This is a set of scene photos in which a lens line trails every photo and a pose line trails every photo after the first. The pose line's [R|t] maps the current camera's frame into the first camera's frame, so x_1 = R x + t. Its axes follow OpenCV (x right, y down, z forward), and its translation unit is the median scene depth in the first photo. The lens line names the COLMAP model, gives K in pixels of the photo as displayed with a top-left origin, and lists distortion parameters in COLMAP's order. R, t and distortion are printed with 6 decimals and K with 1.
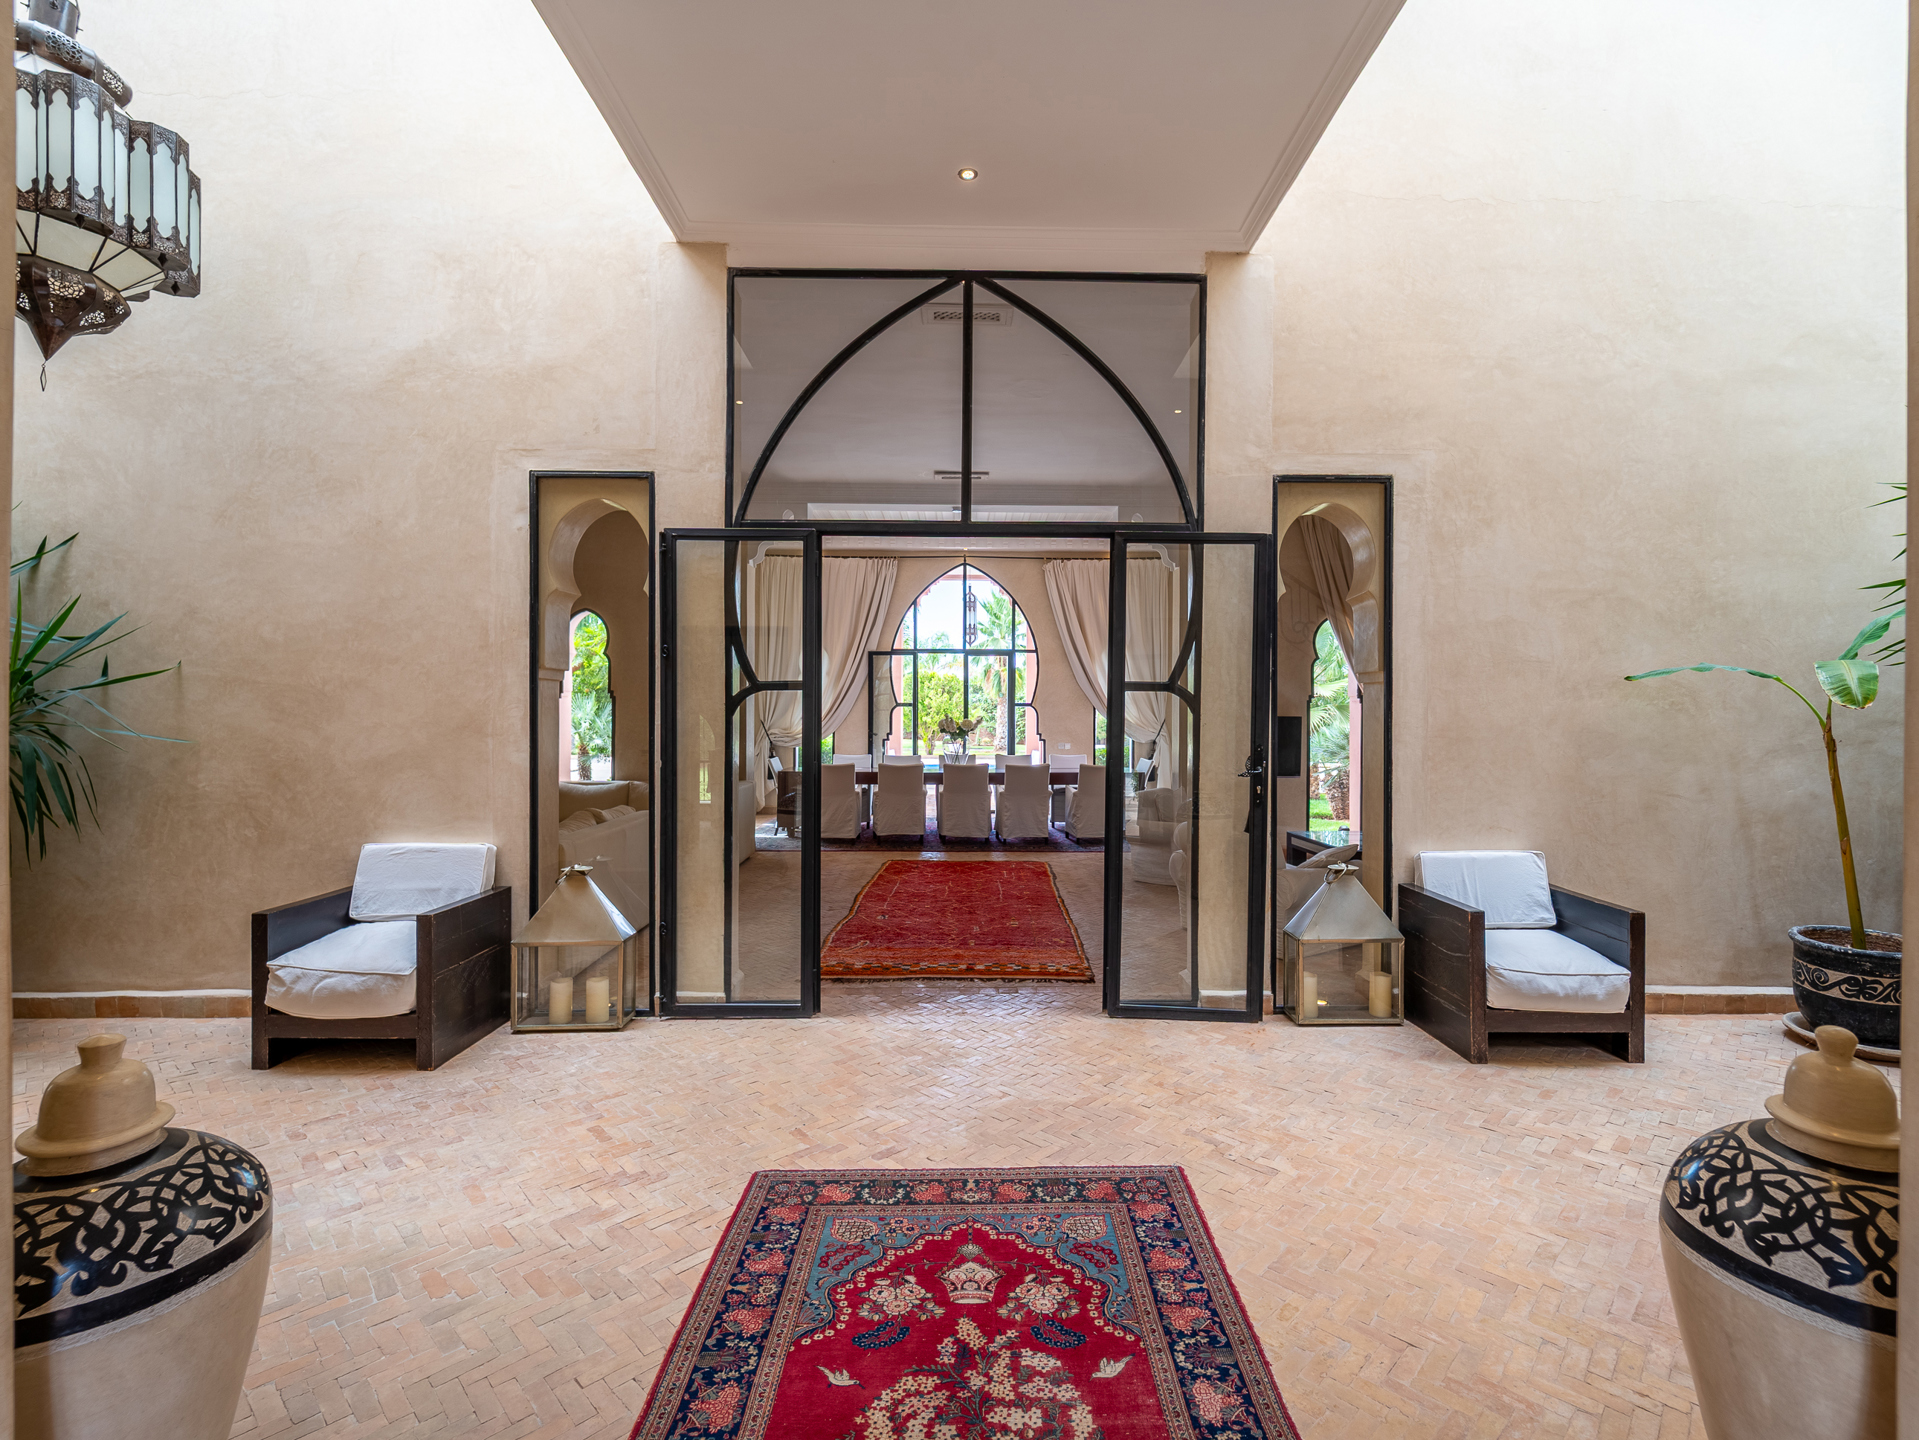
lens RADIAL K [[852.0, 0, 959.5], [0, 852.0, 720.0], [0, 0, 1]] dist [0.002917, 0.000335]
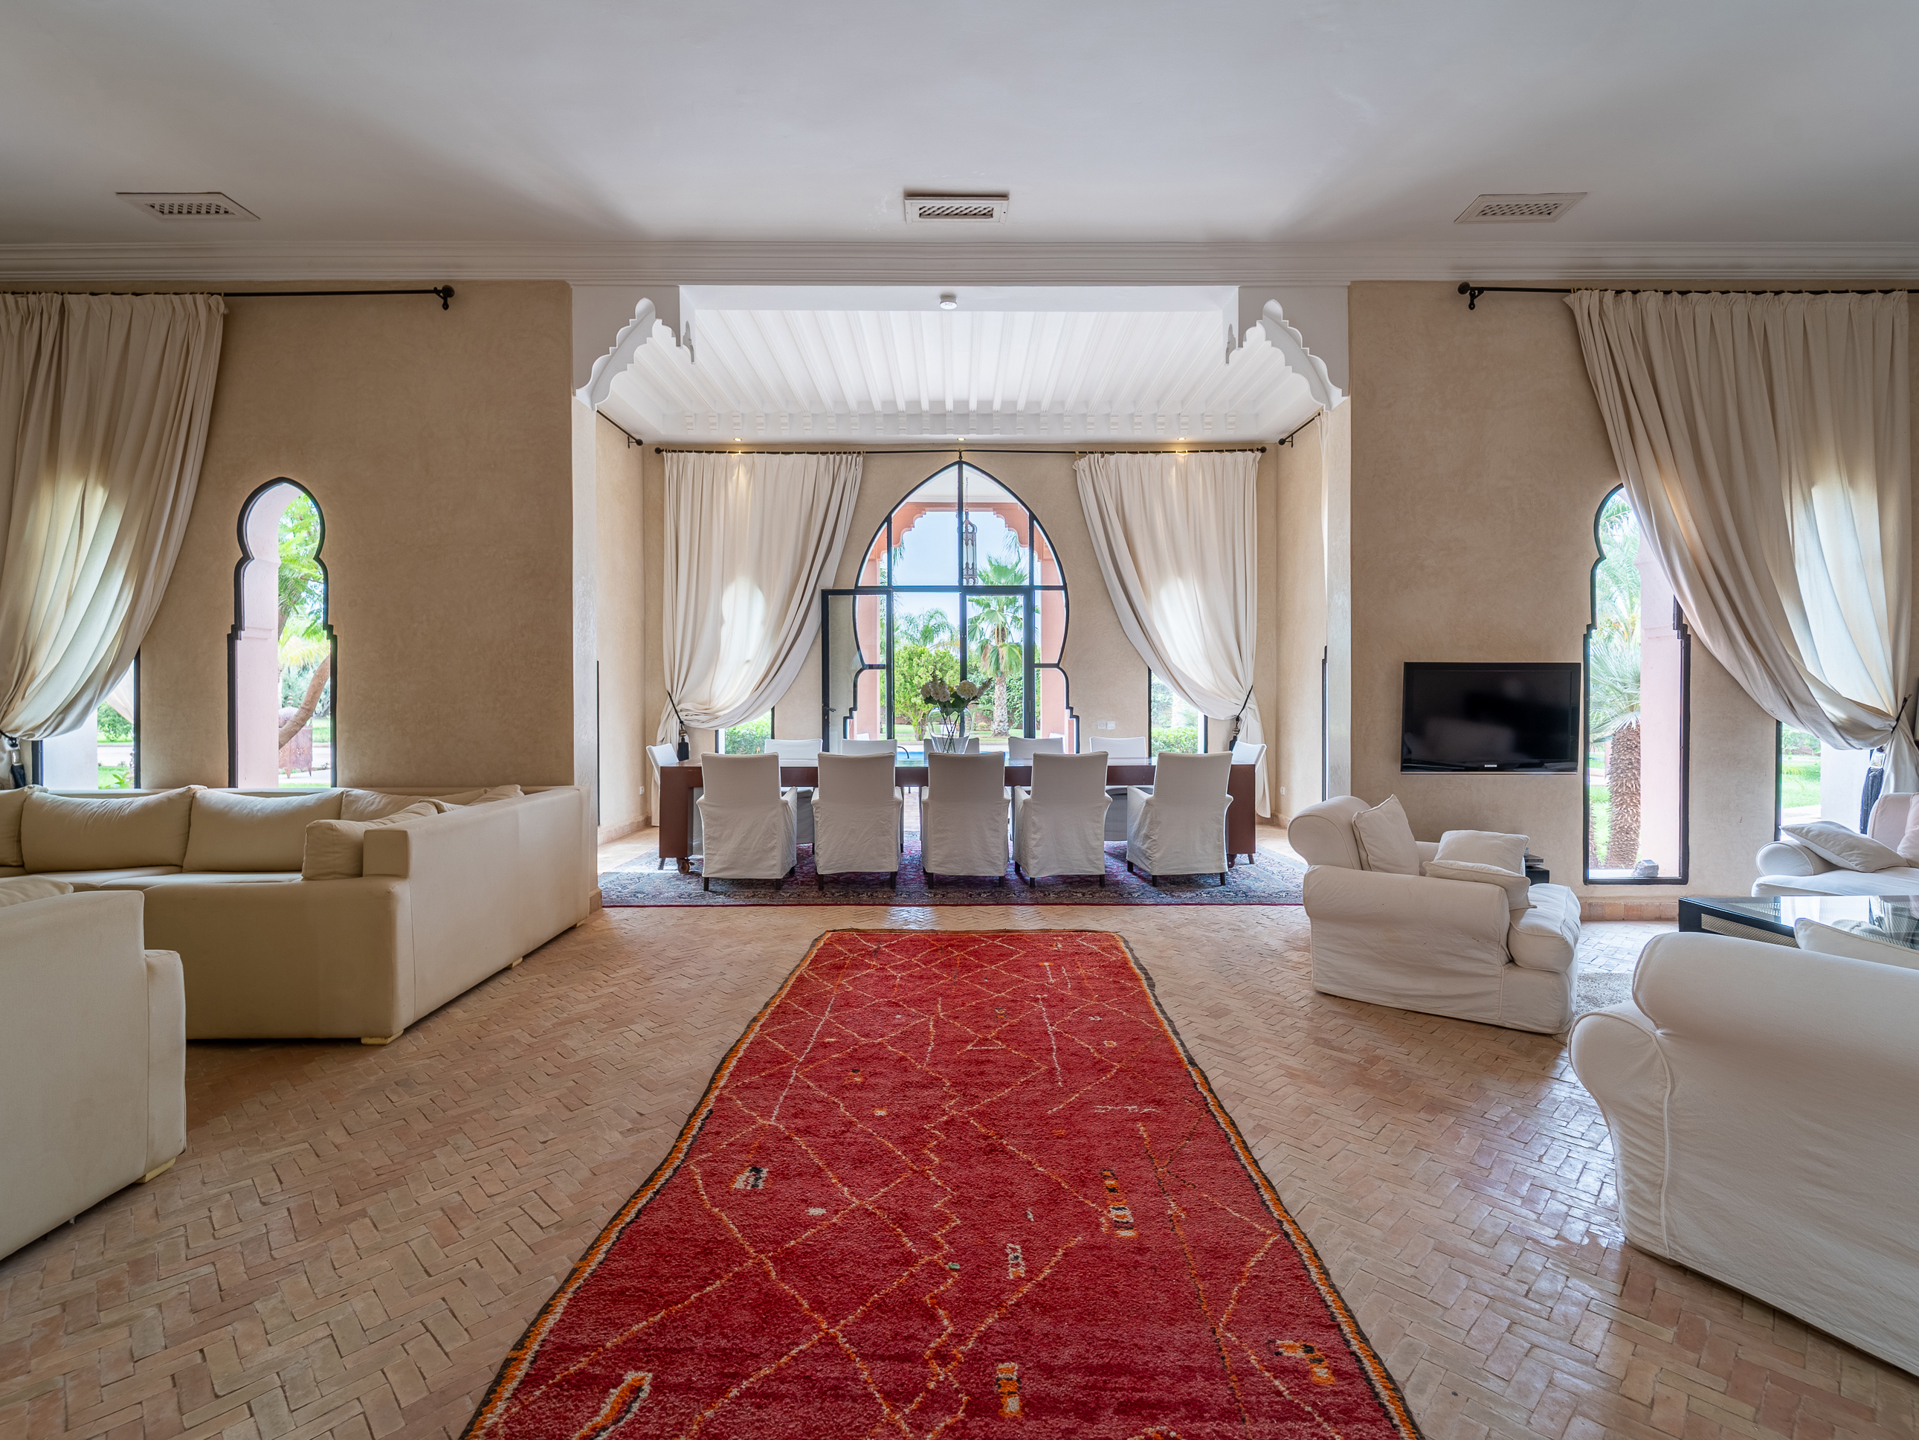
lens RADIAL K [[852.0, 0, 959.5], [0, 852.0, 720.0], [0, 0, 1]] dist [0.002917, 0.000335]
pose [[0.999952, -0.006252, 0.007602, -0.001884], [0.006131, 0.999856, 0.015846, 0.022768], [-0.007700, -0.015799, 0.999846, 0.481245]]
